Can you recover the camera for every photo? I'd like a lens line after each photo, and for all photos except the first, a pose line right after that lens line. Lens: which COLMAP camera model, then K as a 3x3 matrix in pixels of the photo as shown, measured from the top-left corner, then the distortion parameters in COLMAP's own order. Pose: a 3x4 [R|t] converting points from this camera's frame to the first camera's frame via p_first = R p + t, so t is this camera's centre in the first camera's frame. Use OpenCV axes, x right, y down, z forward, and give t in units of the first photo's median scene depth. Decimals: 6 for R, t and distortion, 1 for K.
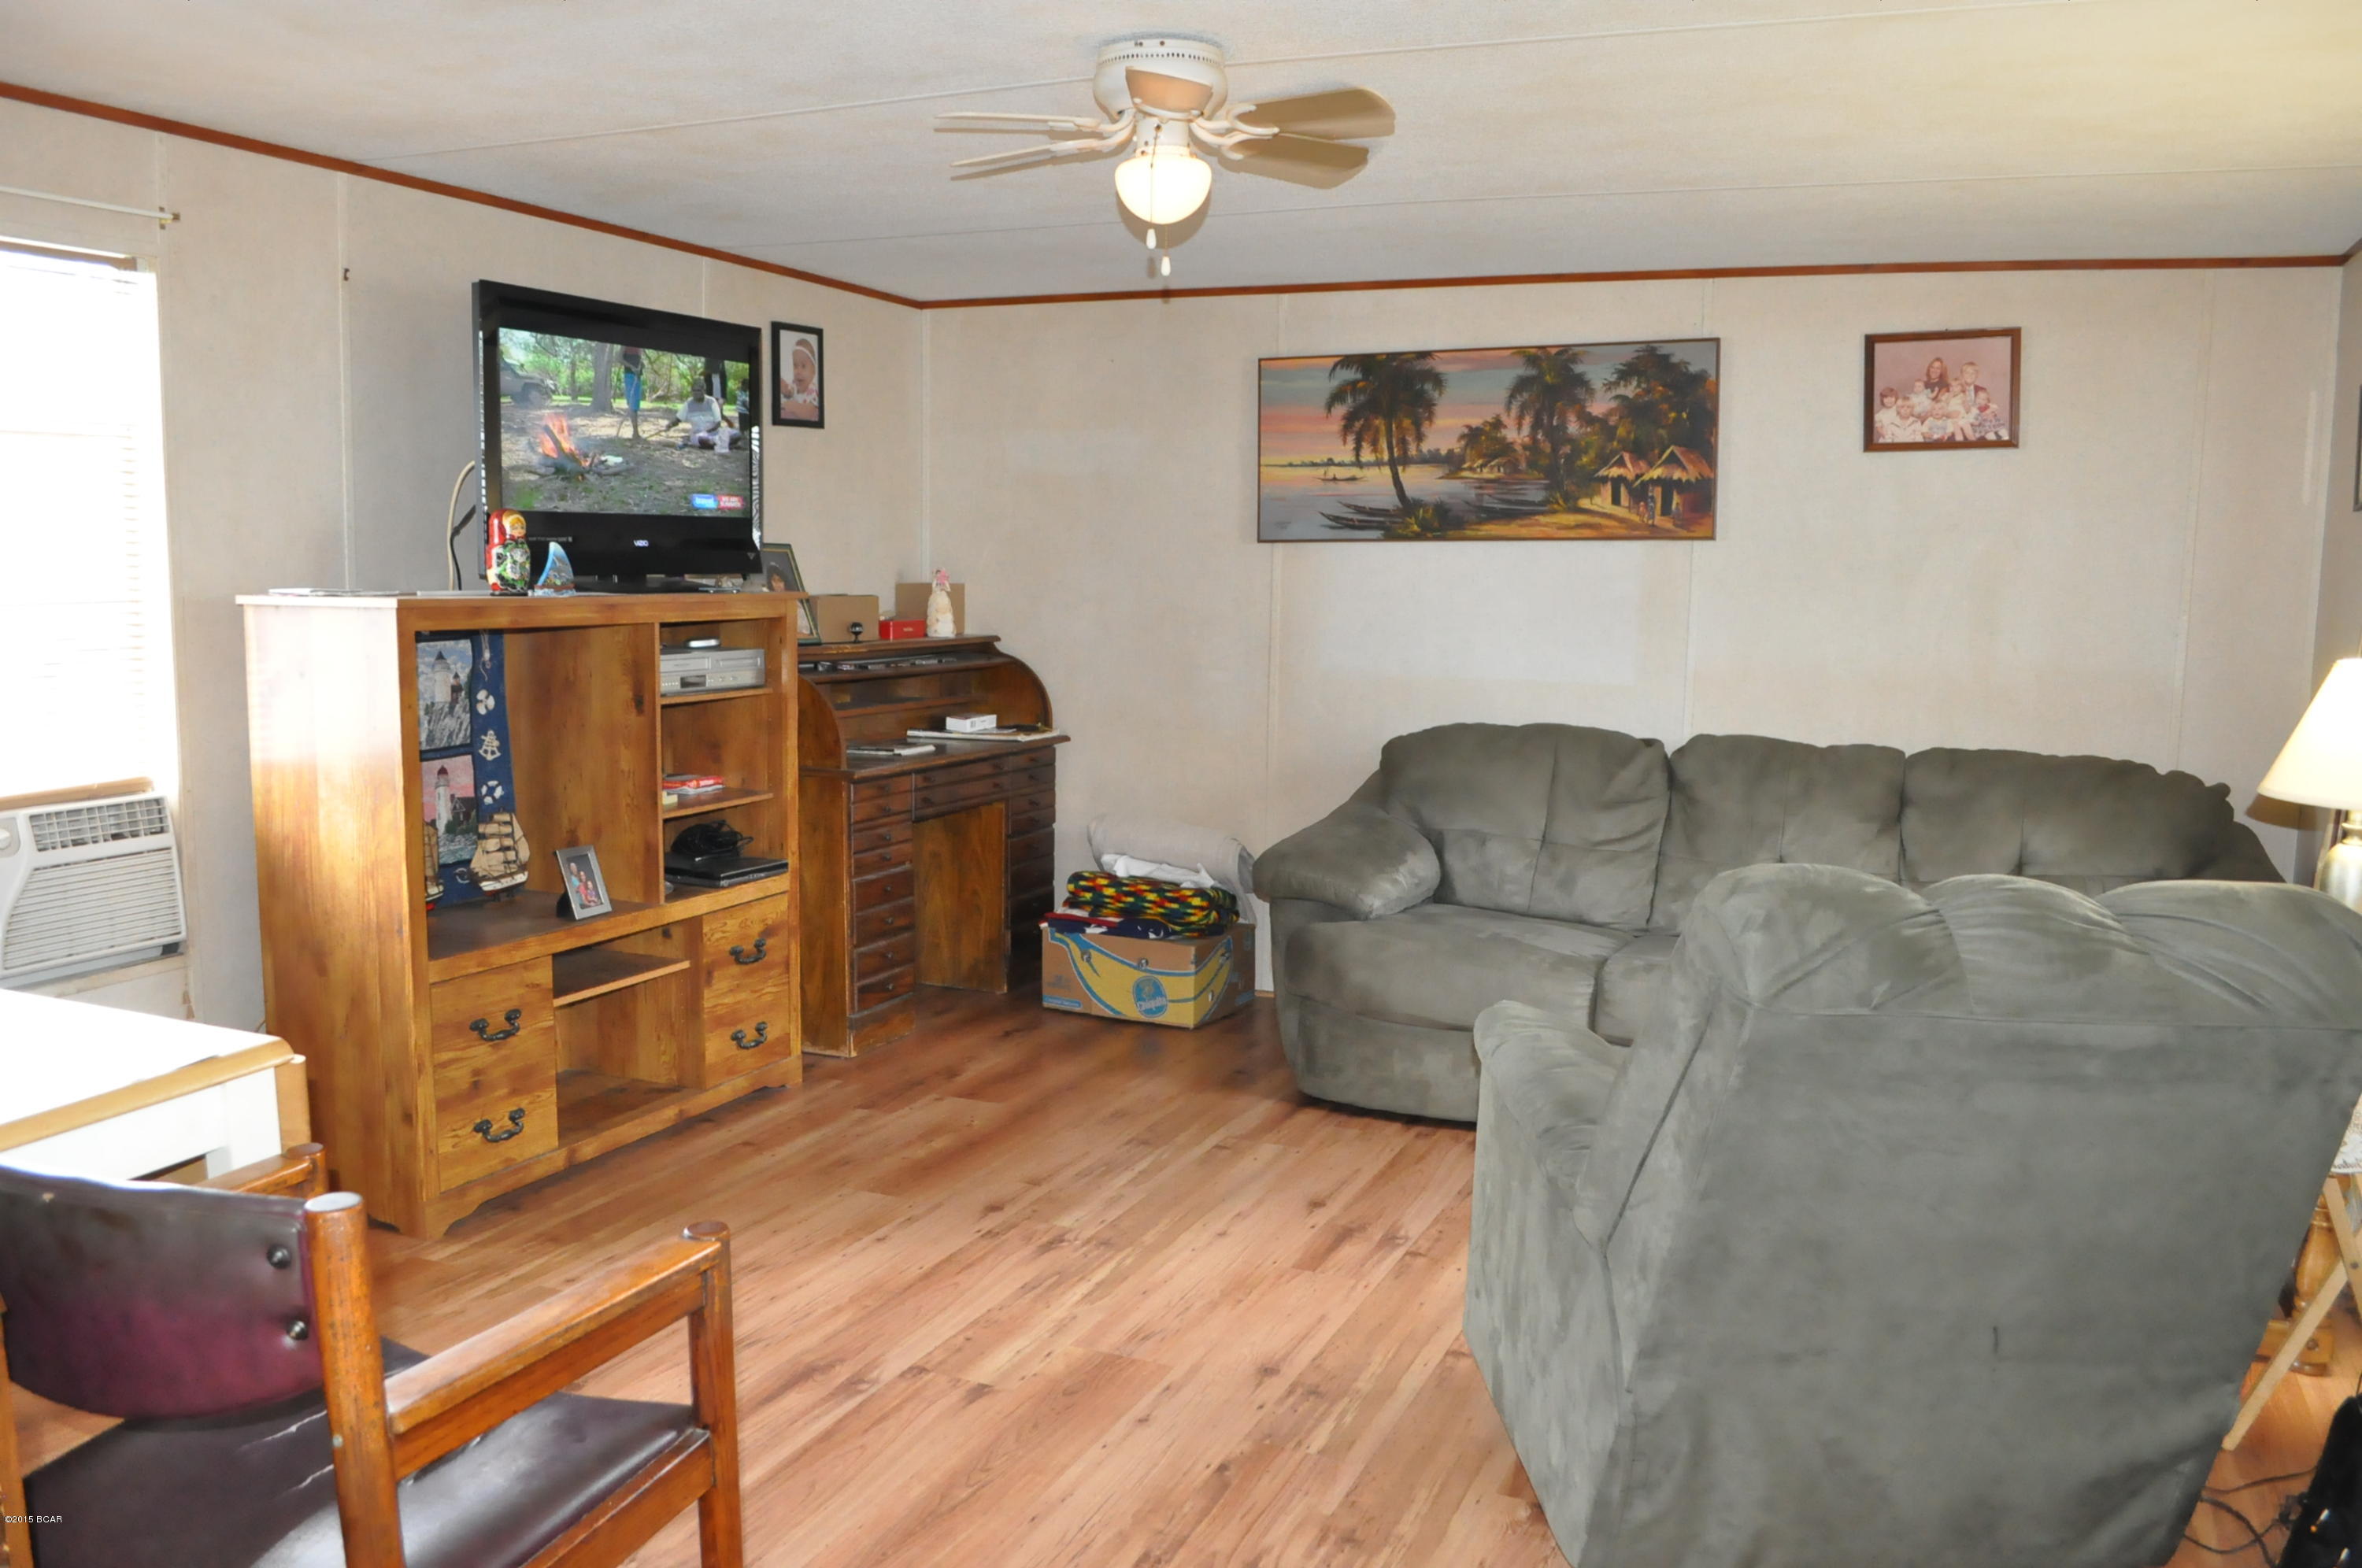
lens RADIAL K [[1852.3, 0, 1183.2], [0, 1852.3, 784.0], [0, 0, 1]] dist [-0.078598, -0.002874]
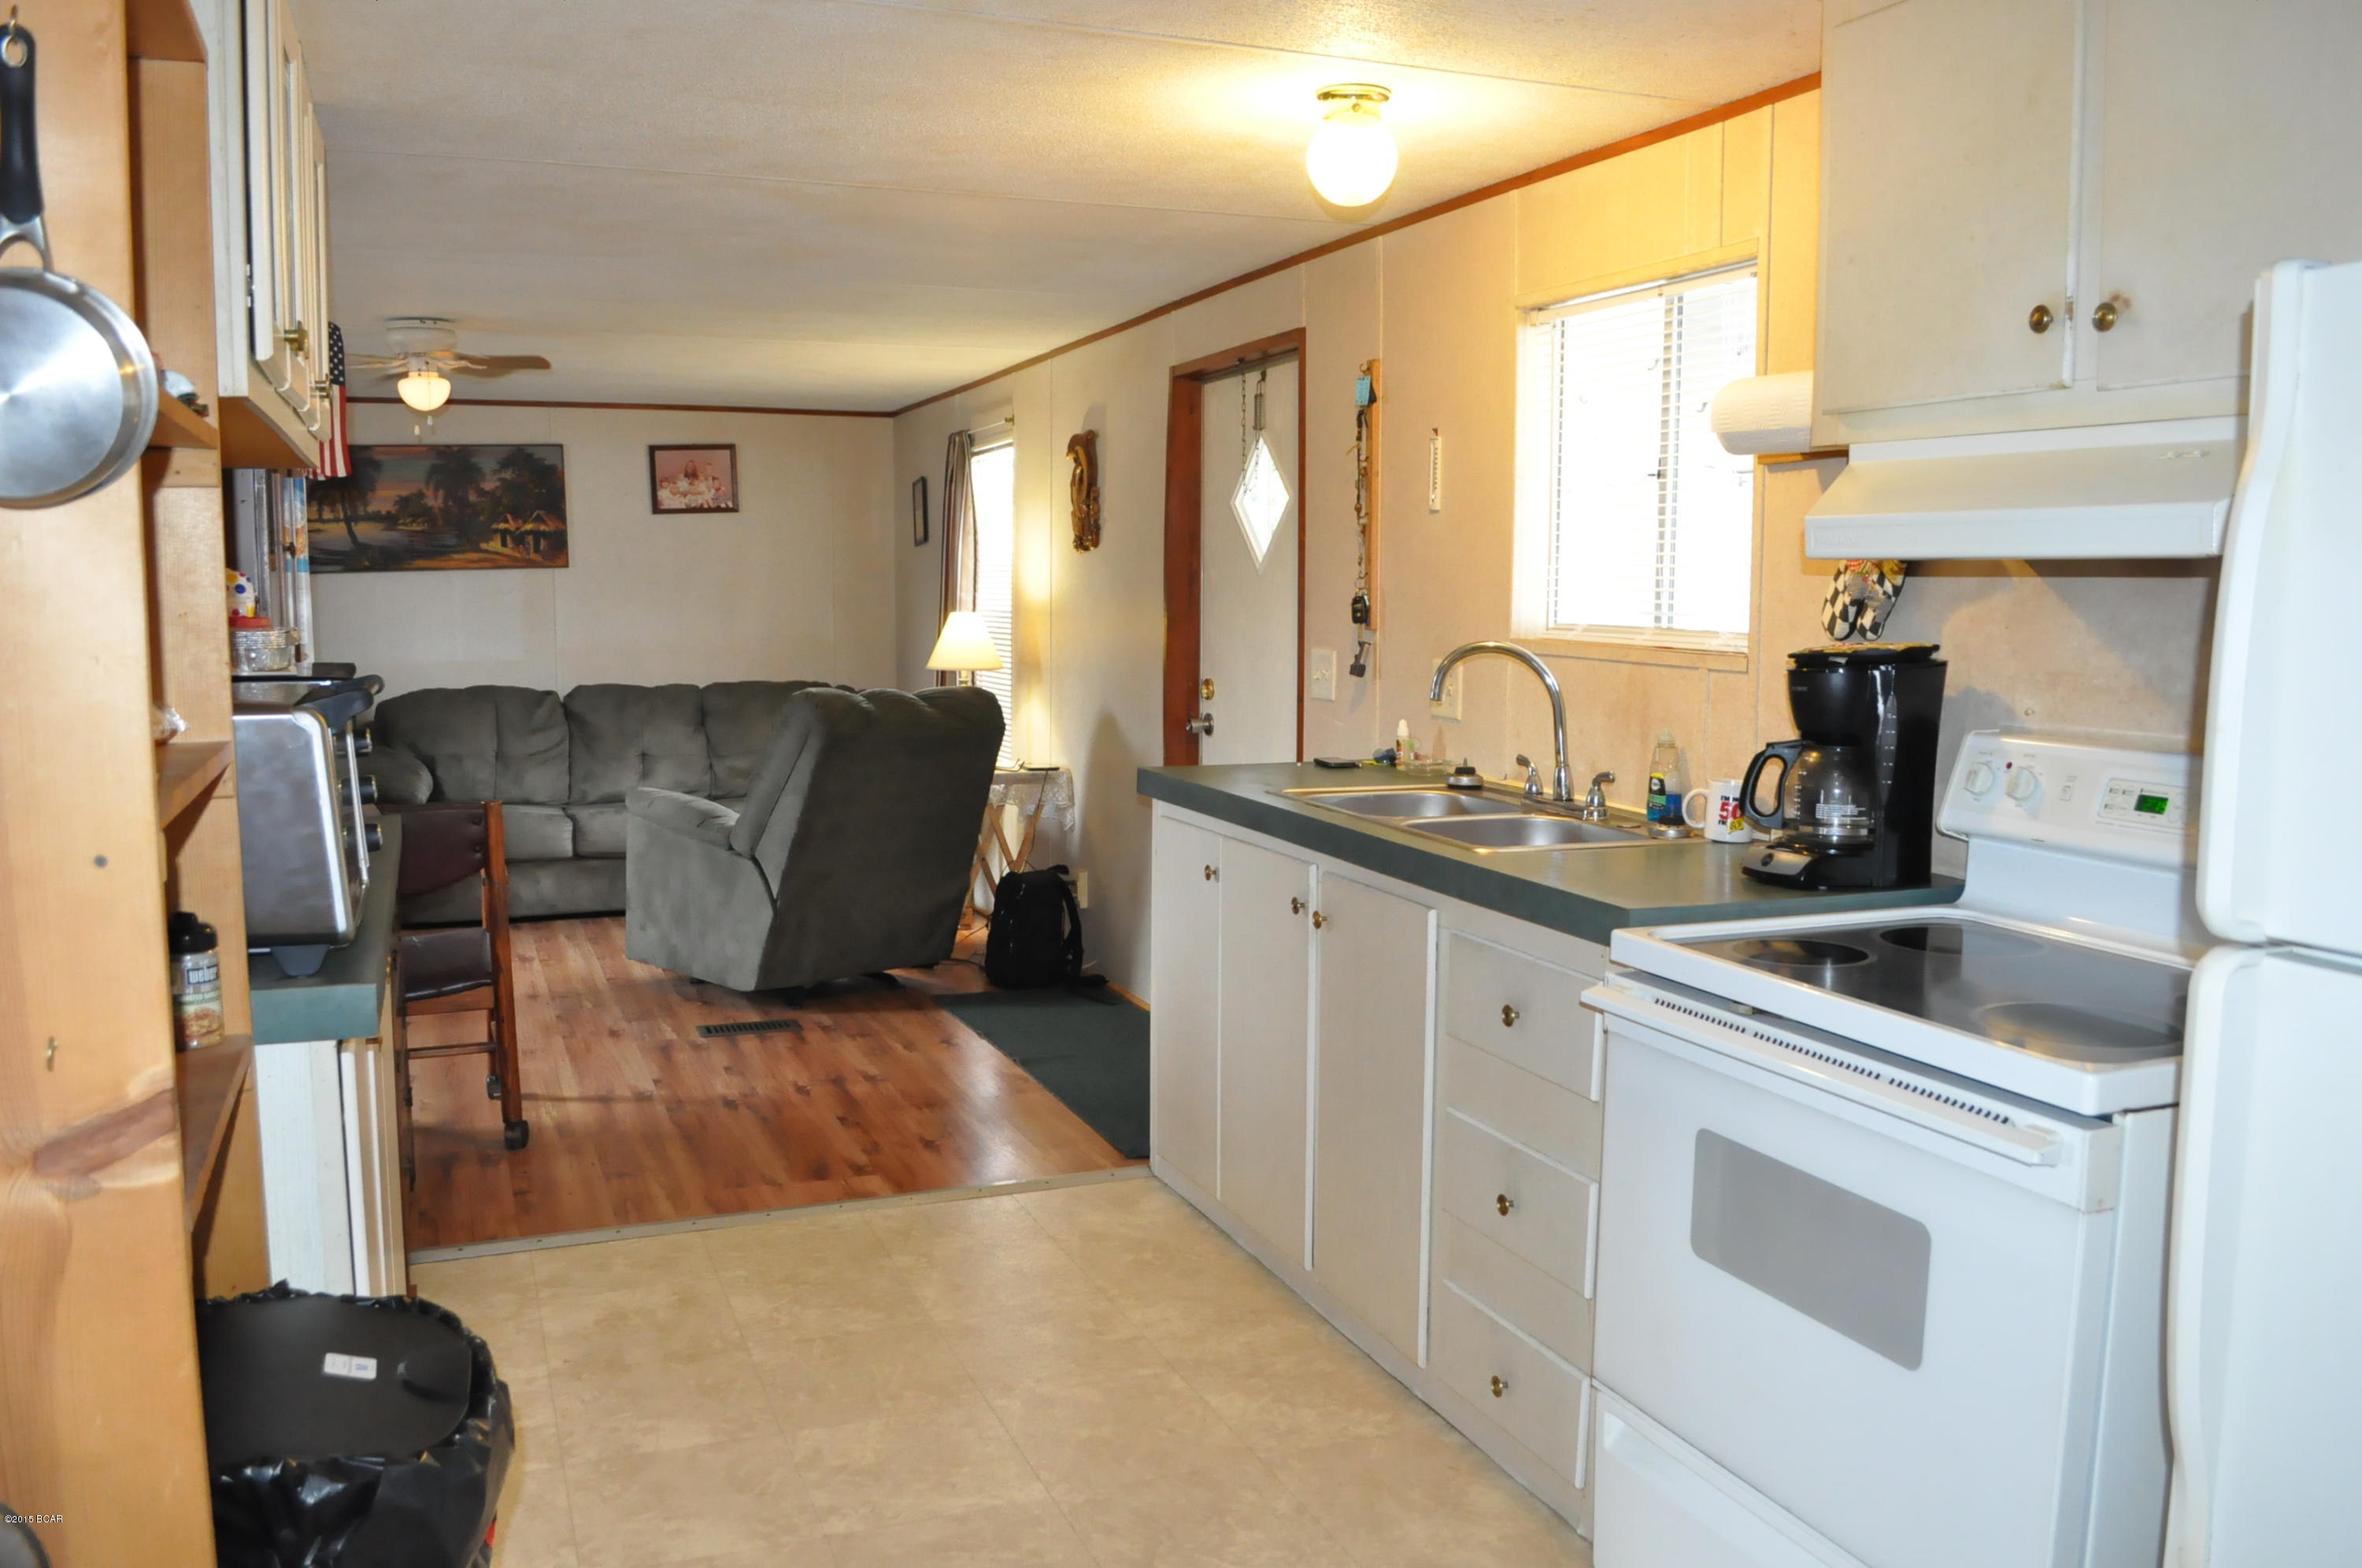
lens RADIAL K [[1852.3, 0, 1180.2], [0, 1852.3, 784.8], [0, 0, 1]] dist [-0.078598, -0.002874]
pose [[0.707315, -0.092304, 0.700846, -0.485369], [0.096885, 0.994741, 0.033231, 0.057488], [-0.700227, 0.044397, 0.712538, -0.532145]]
